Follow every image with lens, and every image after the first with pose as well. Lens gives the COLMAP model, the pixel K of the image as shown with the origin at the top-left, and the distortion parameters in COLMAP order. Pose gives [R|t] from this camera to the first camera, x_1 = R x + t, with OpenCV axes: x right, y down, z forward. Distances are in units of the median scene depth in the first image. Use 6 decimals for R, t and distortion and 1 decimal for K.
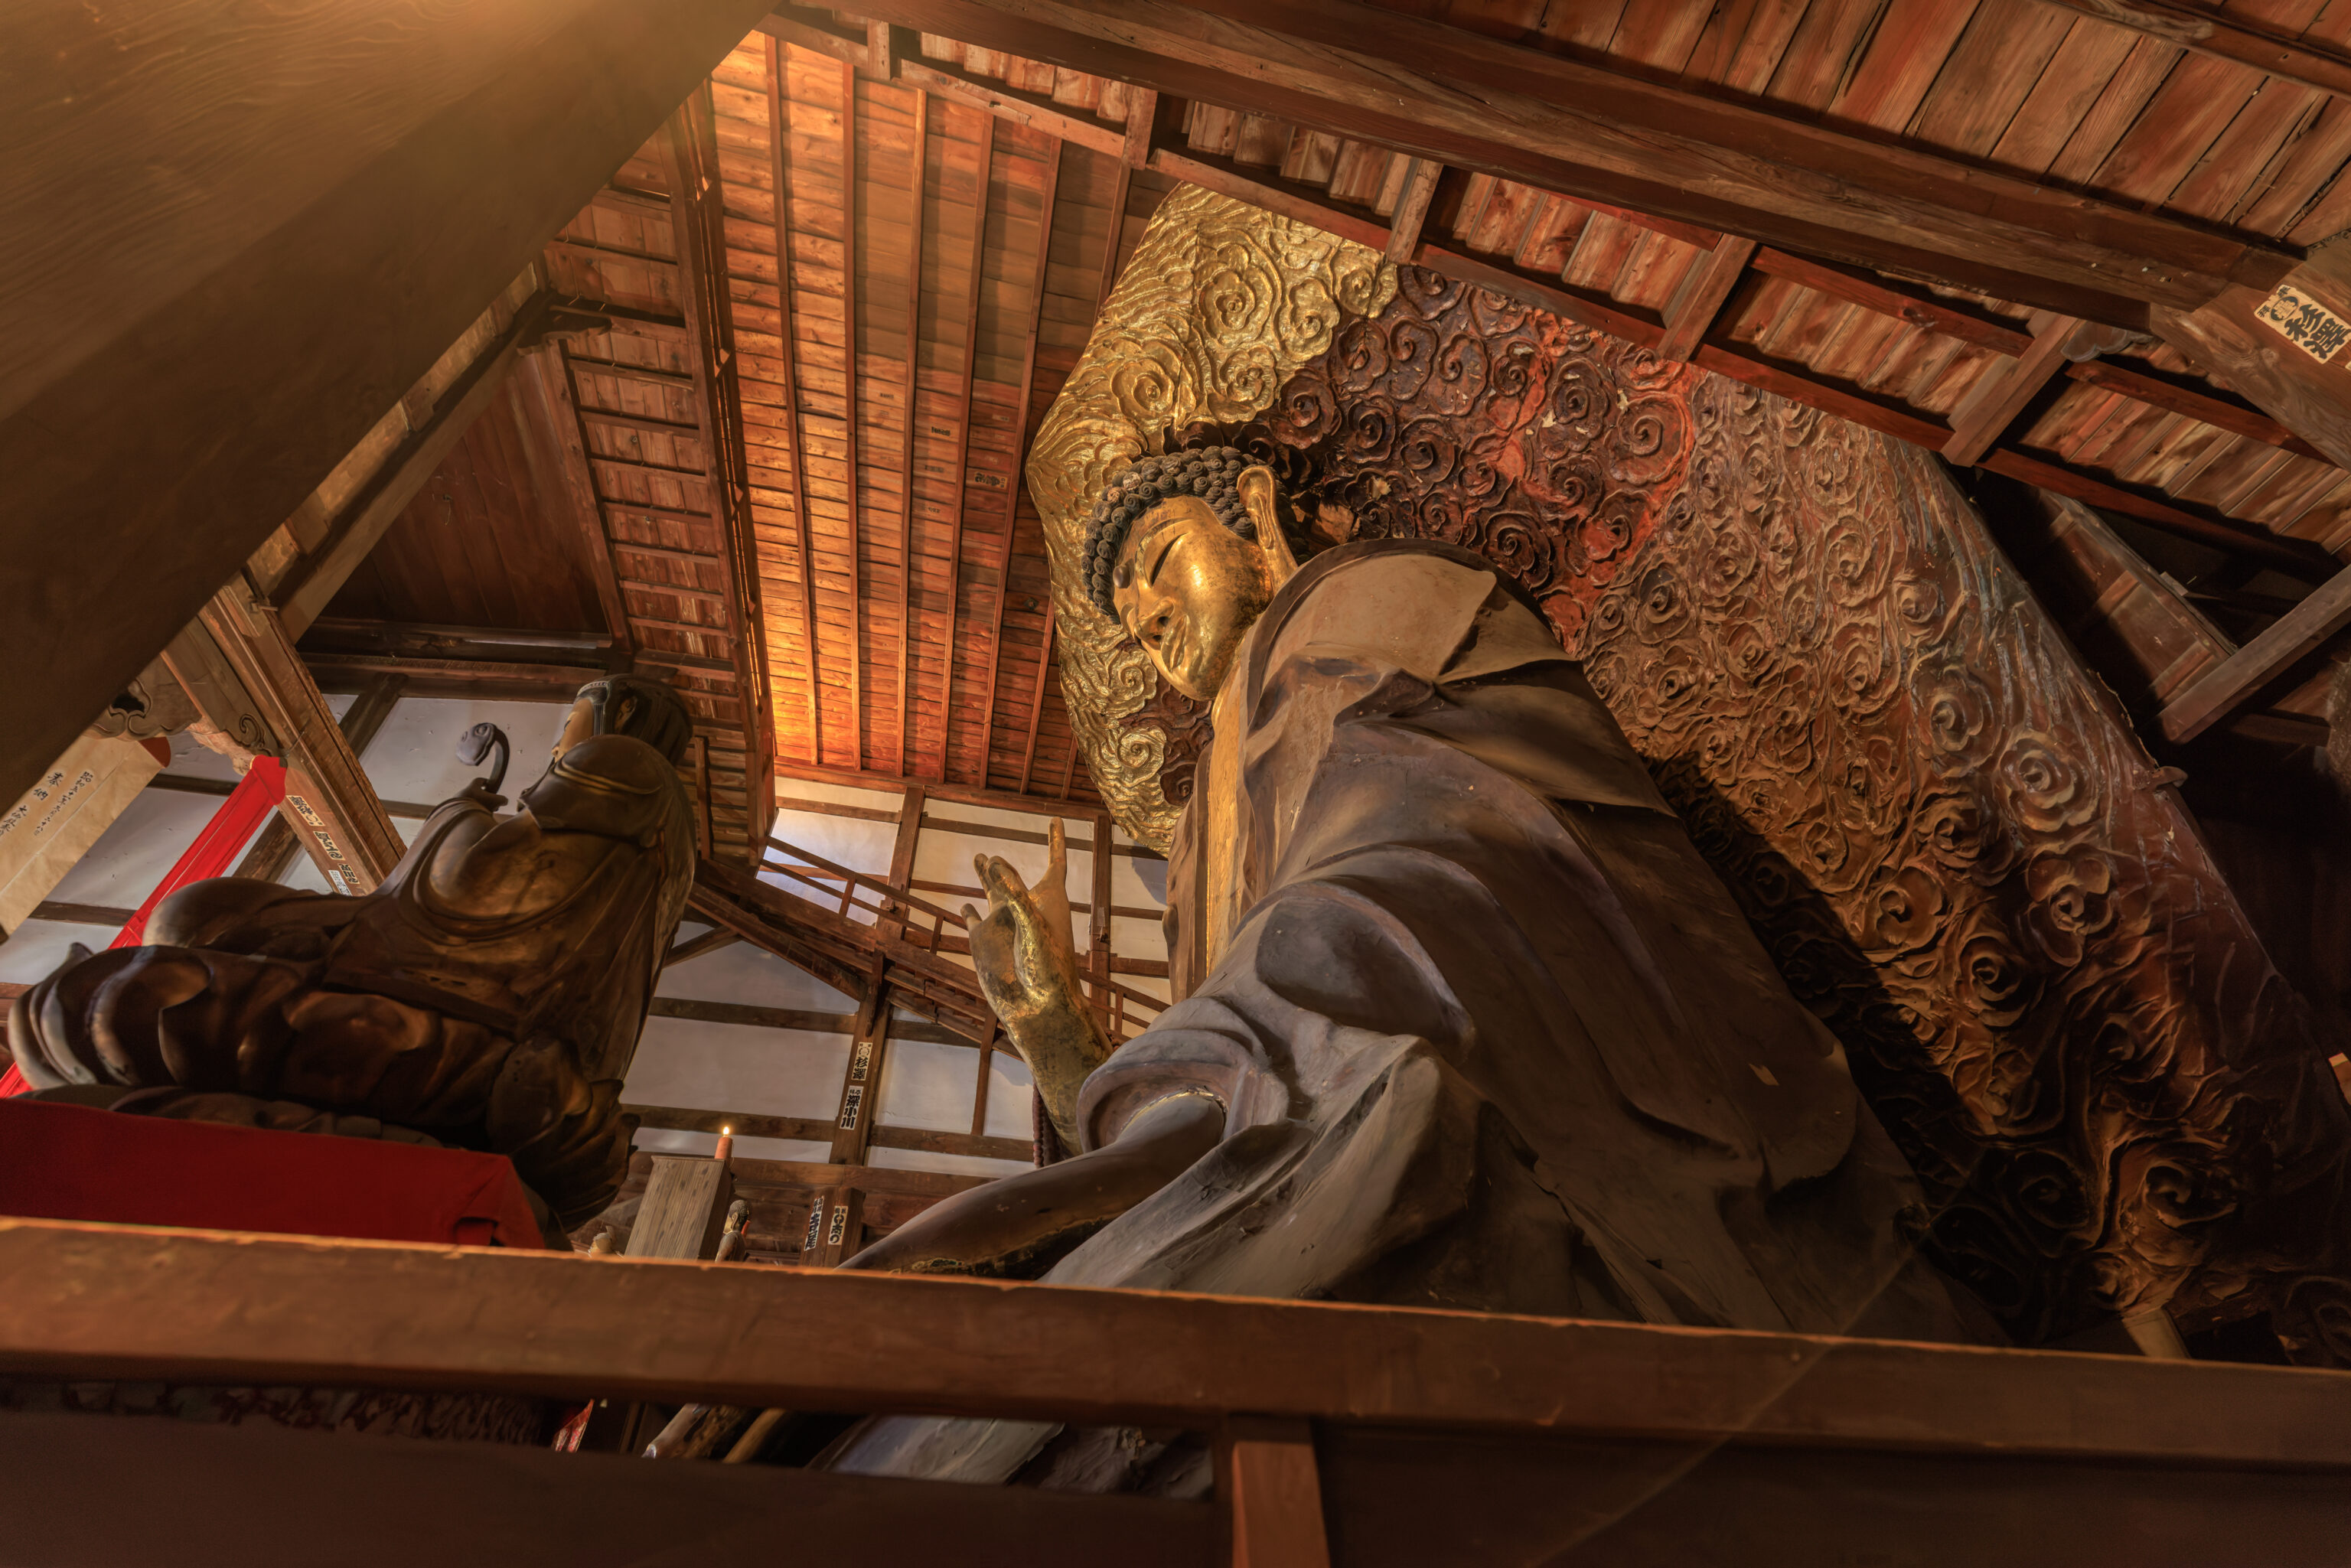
lens RADIAL K [[1058.3, 0, 1167.9], [0, 1058.3, 782.9], [0, 0, 1]] dist [0.004580, -0.000564]
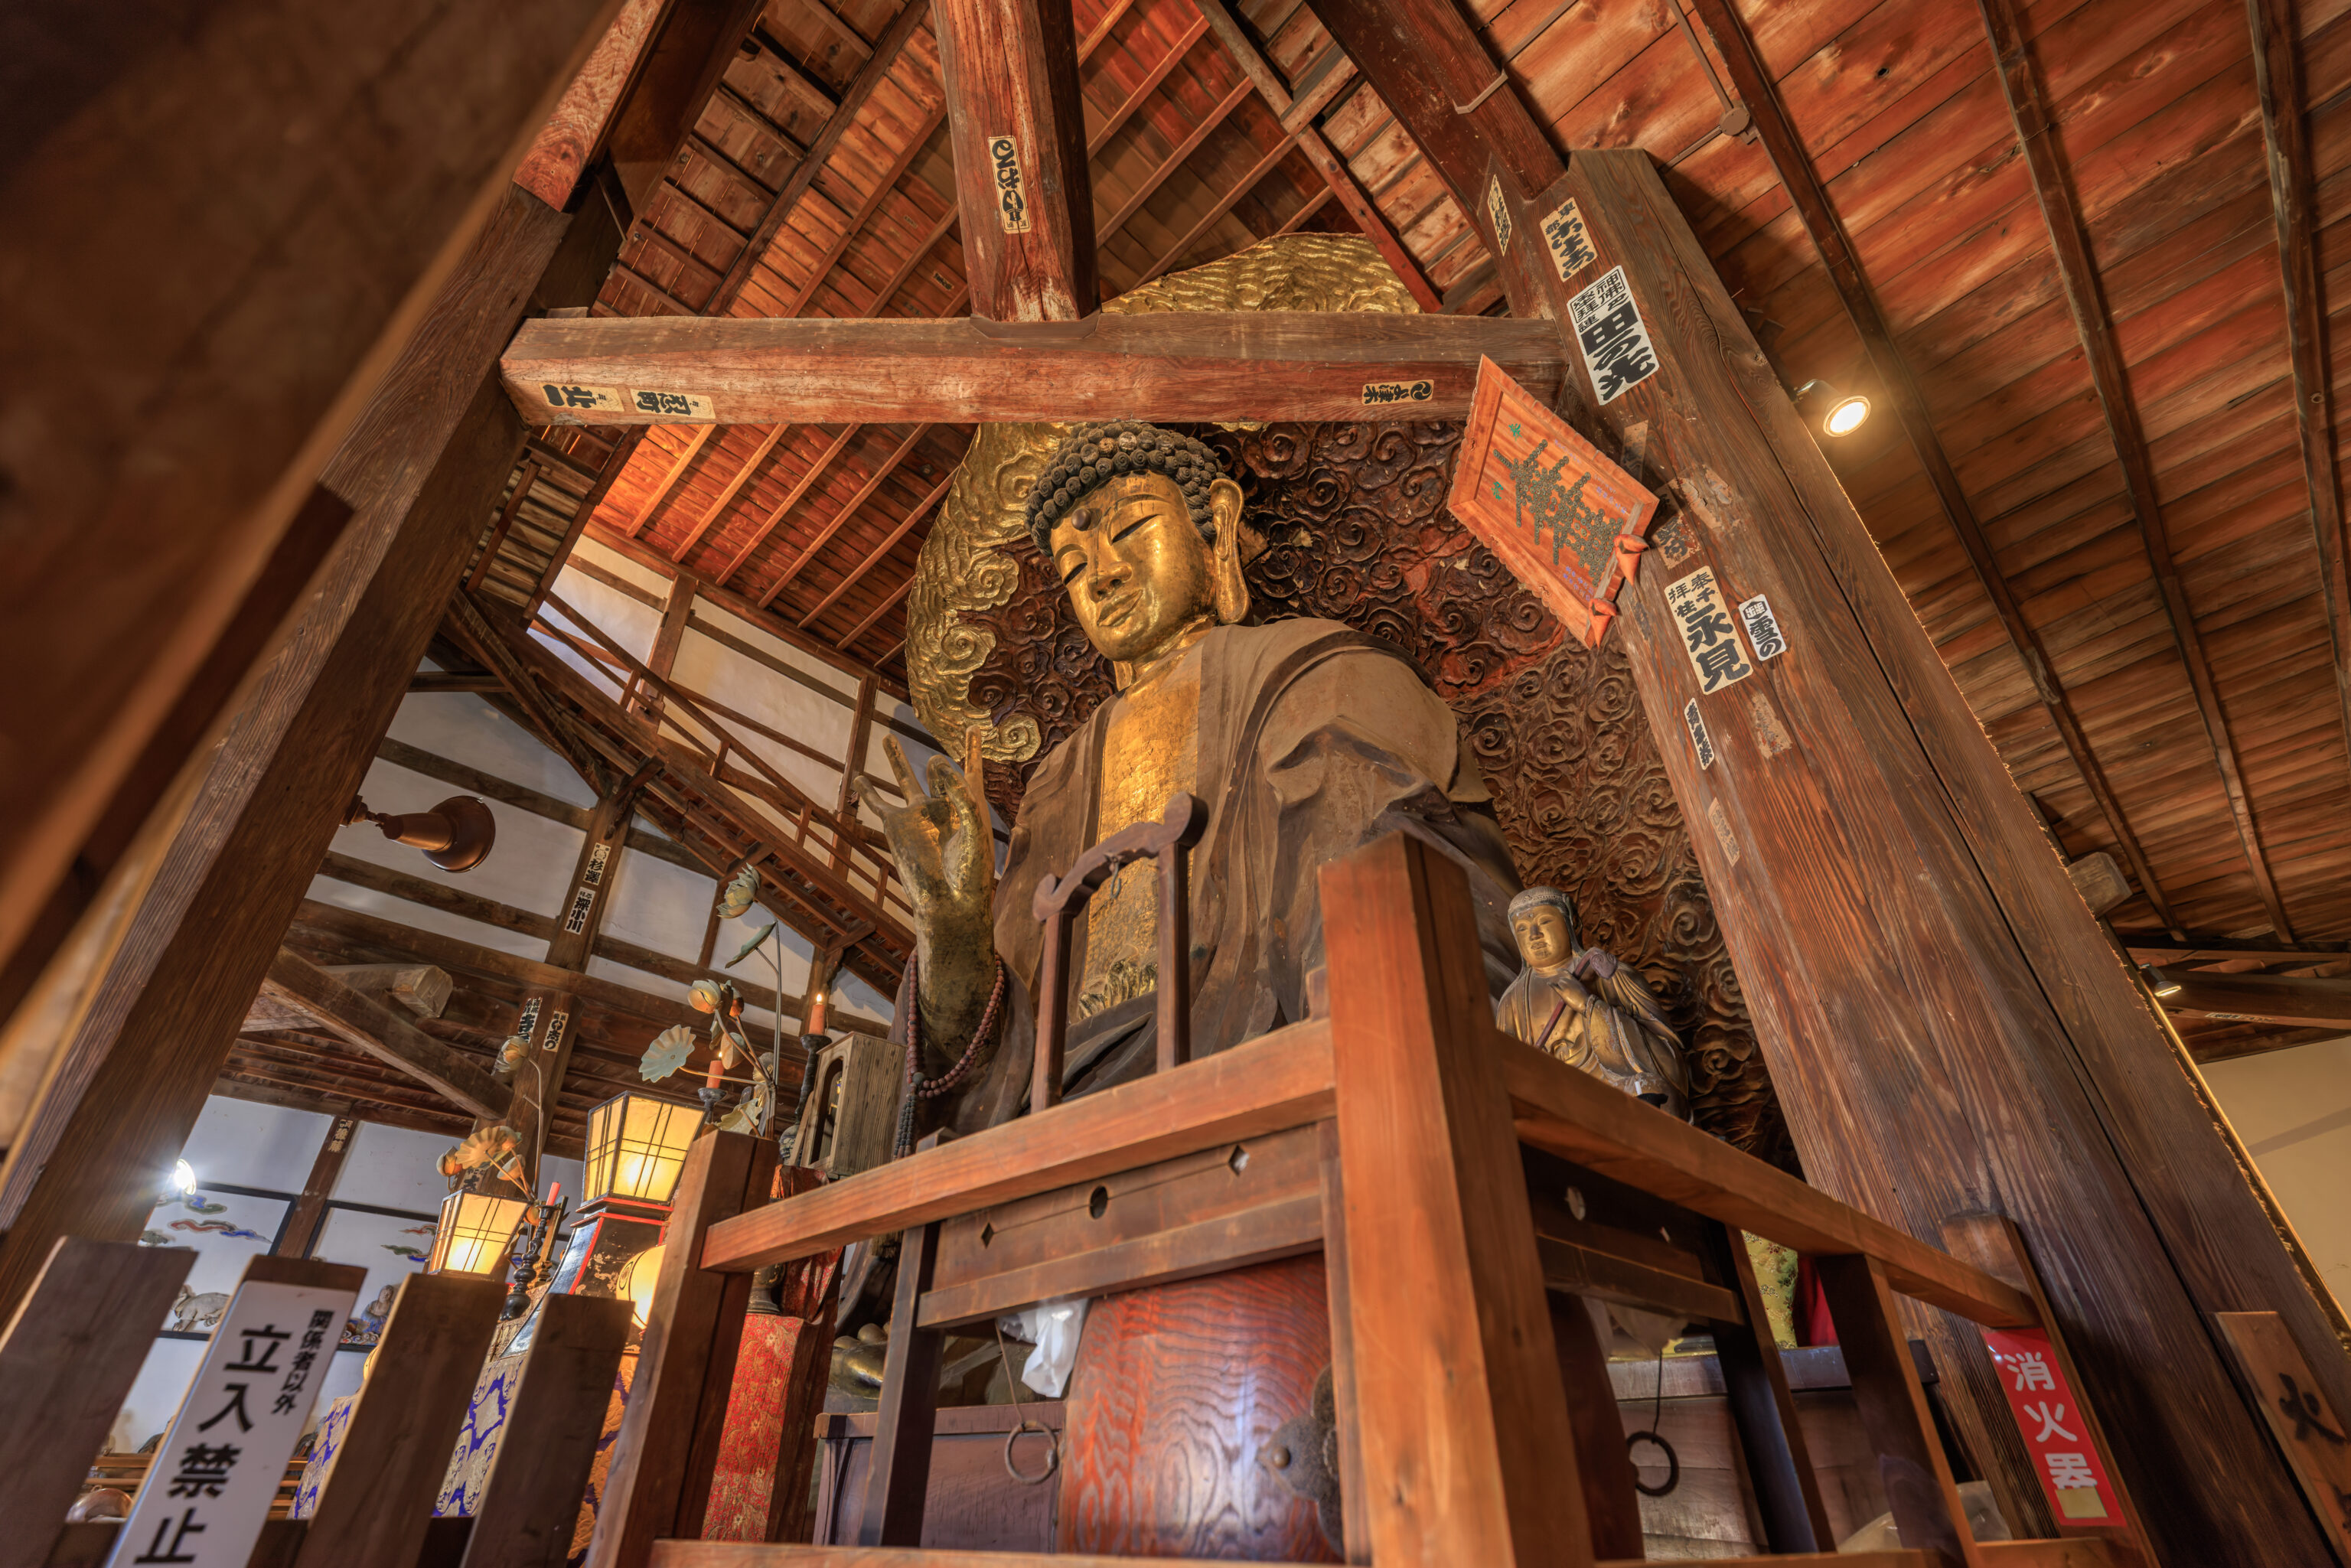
lens RADIAL K [[1058.3, 0, 1180.2], [0, 1058.3, 791.9], [0, 0, 1]] dist [0.004580, -0.000564]
pose [[0.840427, 0.302883, 0.449382, -0.298529], [-0.358250, 0.932709, 0.041350, -0.018011], [-0.406618, -0.195743, 0.892382, -0.025347]]
